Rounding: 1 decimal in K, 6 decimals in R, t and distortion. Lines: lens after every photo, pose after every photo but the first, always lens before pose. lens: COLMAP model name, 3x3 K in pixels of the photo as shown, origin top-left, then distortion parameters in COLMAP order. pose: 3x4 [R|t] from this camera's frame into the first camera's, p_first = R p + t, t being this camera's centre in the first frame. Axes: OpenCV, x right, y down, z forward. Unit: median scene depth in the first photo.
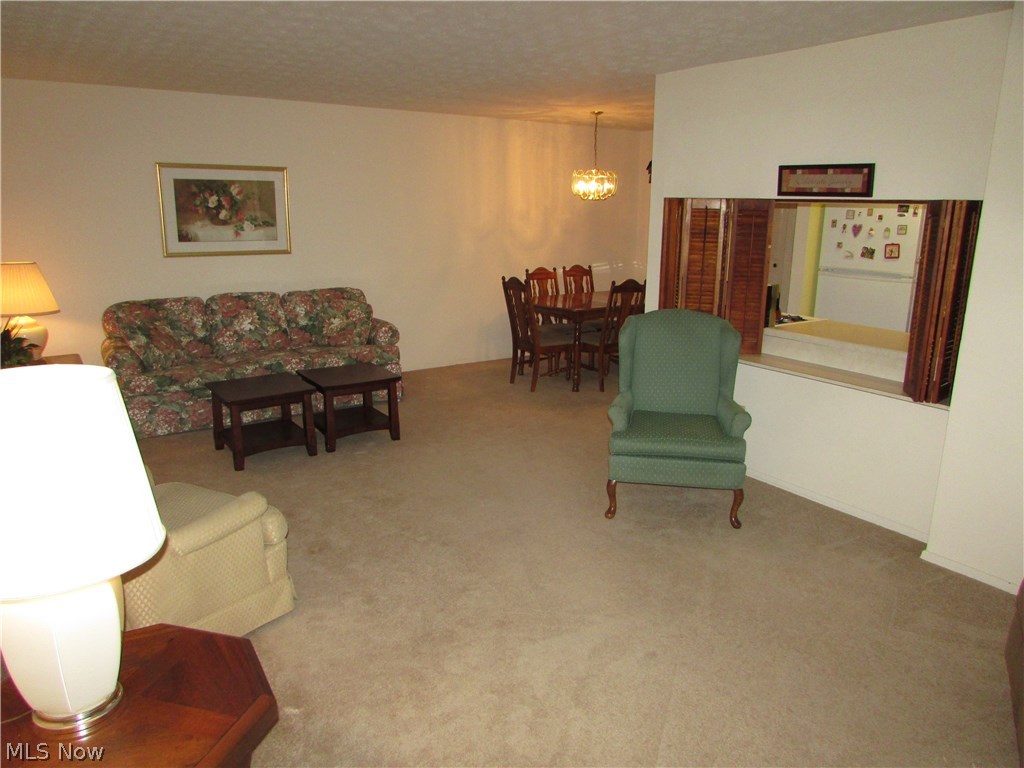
lens RADIAL K [[737.1, 0, 503.2], [0, 737.1, 382.7], [0, 0, 1]] dist [-0.030359, -0.000472]
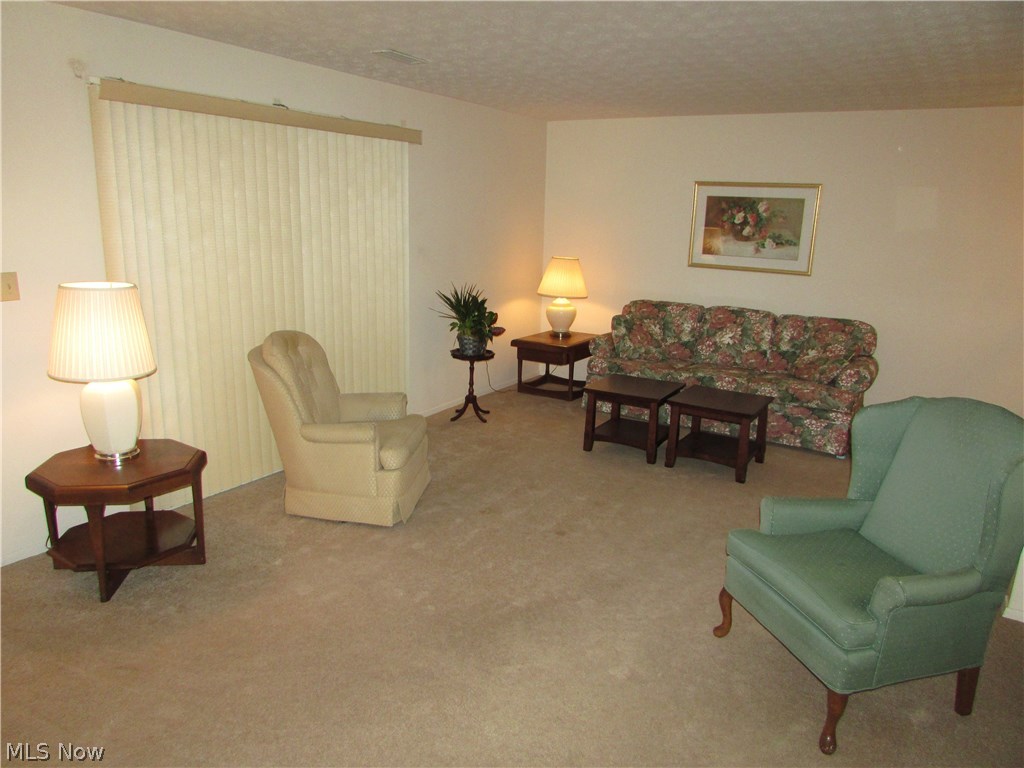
lens RADIAL K [[737.1, 0, 503.2], [0, 737.1, 382.7], [0, 0, 1]] dist [-0.030359, -0.000472]
pose [[0.391375, 0.216601, -0.894377, 0.452853], [-0.243765, 0.961587, 0.126208, -0.072408], [0.887358, 0.168623, 0.429141, 0.295714]]
